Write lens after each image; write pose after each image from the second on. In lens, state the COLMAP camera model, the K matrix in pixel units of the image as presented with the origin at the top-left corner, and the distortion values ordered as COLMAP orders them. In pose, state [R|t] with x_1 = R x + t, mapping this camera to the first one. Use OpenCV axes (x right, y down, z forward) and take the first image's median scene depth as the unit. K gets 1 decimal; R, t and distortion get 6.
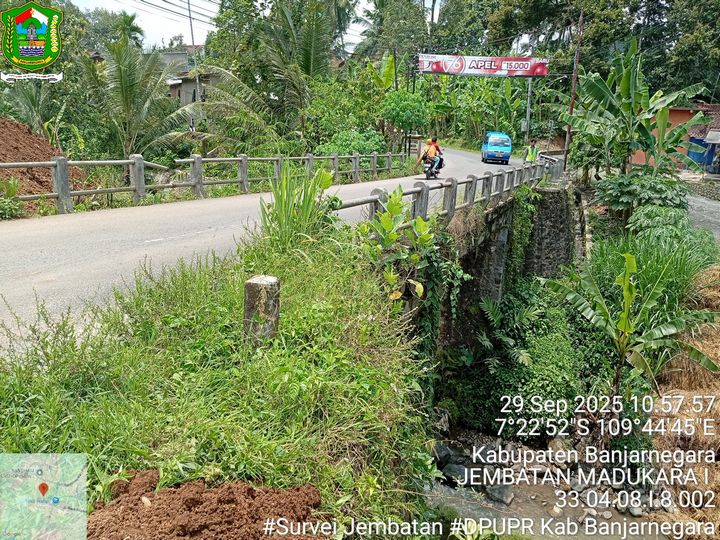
lens RADIAL K [[546.8, 0, 356.8], [0, 546.8, 271.4], [0, 0, 1]] dist [0.039224, -0.103632]
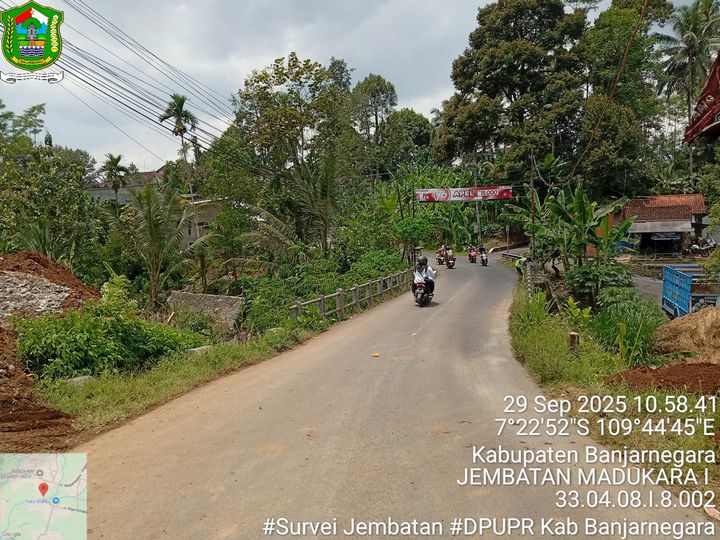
lens RADIAL K [[546.8, 0, 355.4], [0, 546.8, 262.5], [0, 0, 1]] dist [0.039224, -0.103632]
pose [[0.989191, -0.085499, 0.119124, -0.233646], [0.107266, 0.975843, -0.190326, 0.012677], [-0.099974, 0.201047, 0.974467, -0.269459]]
